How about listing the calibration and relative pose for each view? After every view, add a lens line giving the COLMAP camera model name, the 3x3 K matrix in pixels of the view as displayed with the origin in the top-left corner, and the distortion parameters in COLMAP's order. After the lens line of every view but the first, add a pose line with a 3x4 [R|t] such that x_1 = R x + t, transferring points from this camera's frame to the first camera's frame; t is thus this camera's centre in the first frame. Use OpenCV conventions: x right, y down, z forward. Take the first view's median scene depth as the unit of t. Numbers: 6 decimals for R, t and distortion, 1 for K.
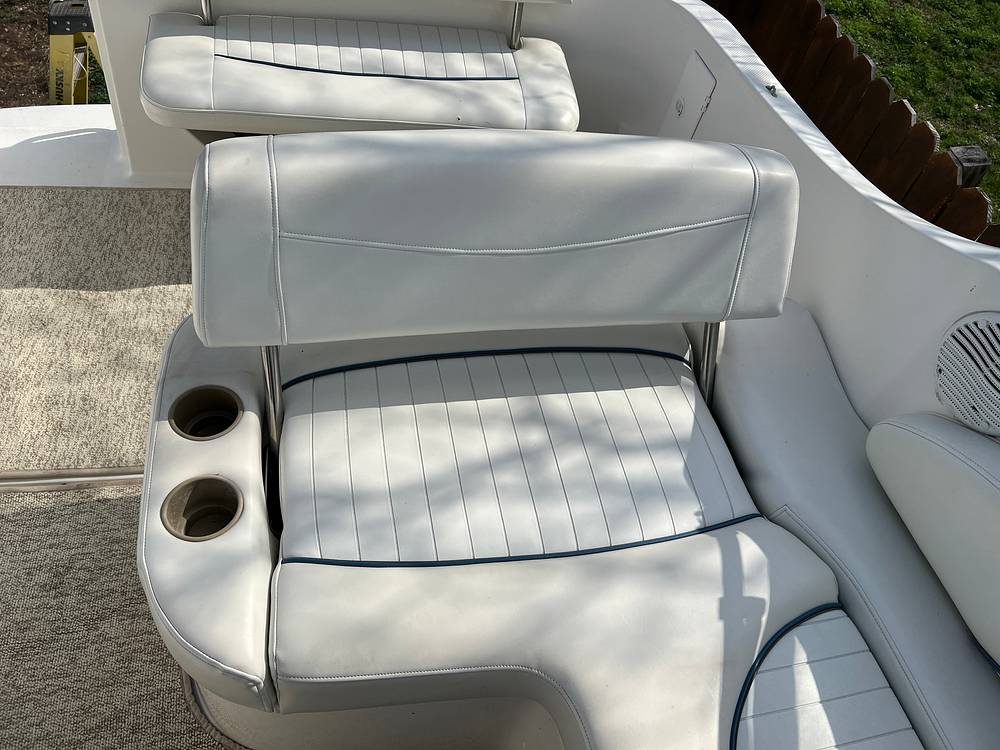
lens RADIAL K [[759.8, 0, 509.5], [0, 759.8, 380.7], [0, 0, 1]] dist [0.057082, -0.060304]
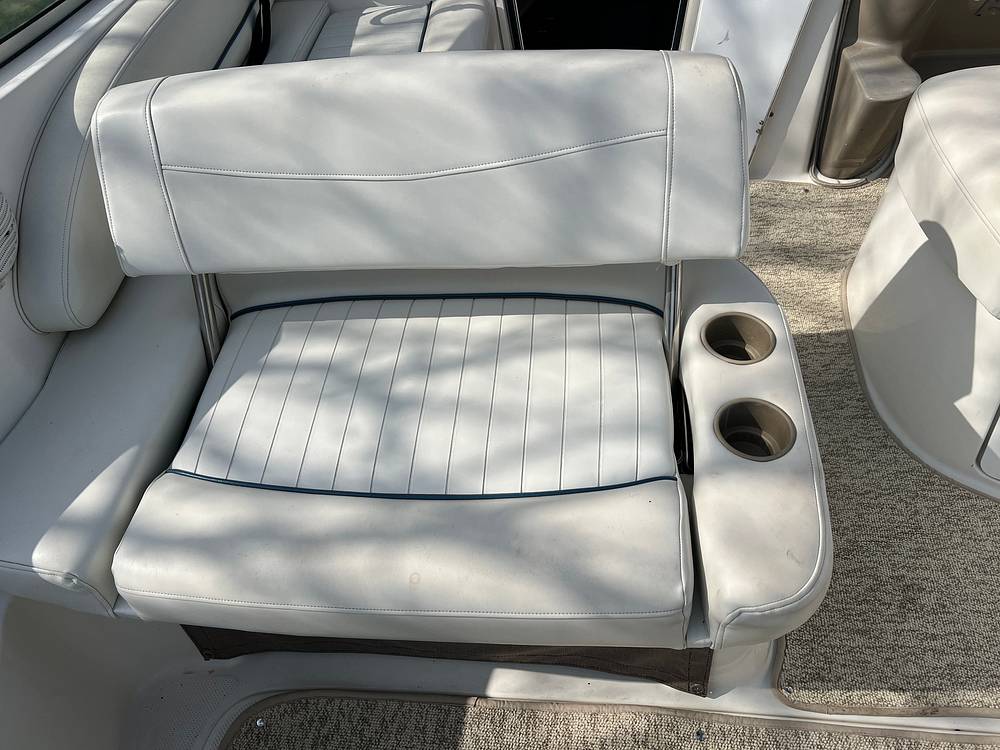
lens RADIAL K [[759.8, 0, 509.5], [0, 759.8, 380.7], [0, 0, 1]] dist [0.057082, -0.060304]
pose [[-0.962575, -0.237418, 0.130702, -0.146521], [0.176960, -0.185321, 0.966613, -0.563899], [-0.205269, 0.953566, 0.220399, 0.528665]]
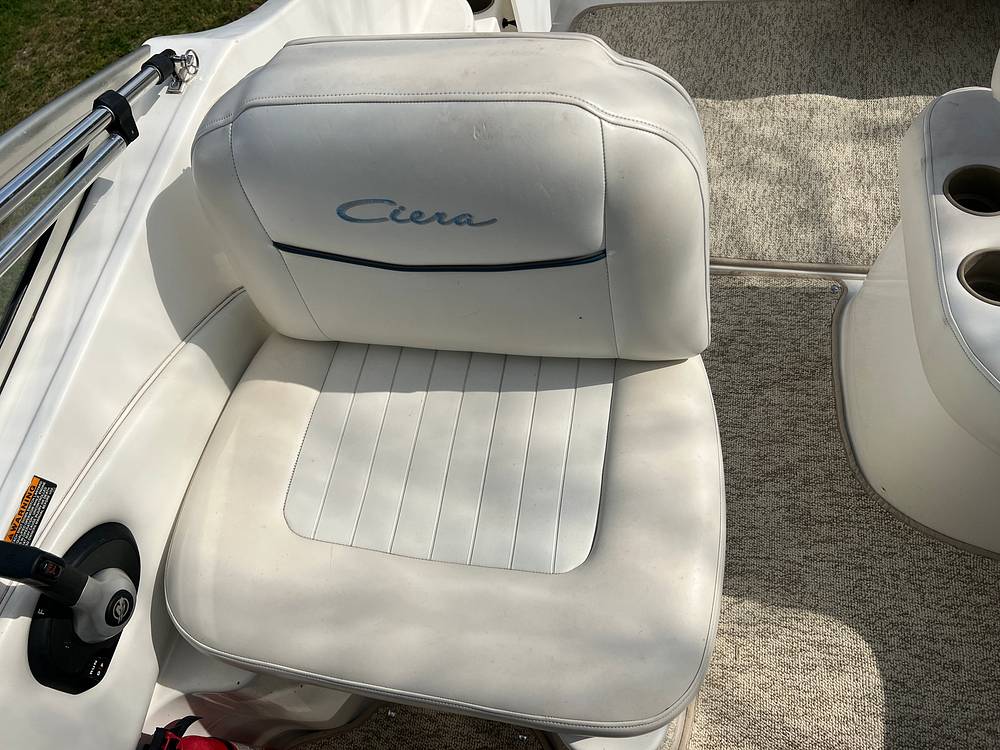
lens RADIAL K [[759.8, 0, 509.5], [0, 759.8, 380.7], [0, 0, 1]] dist [0.057082, -0.060304]
pose [[0.892807, 0.161424, -0.420522, -0.316000], [-0.089482, 0.978534, 0.185648, 0.100552], [0.441462, -0.128119, 0.888086, -0.131556]]
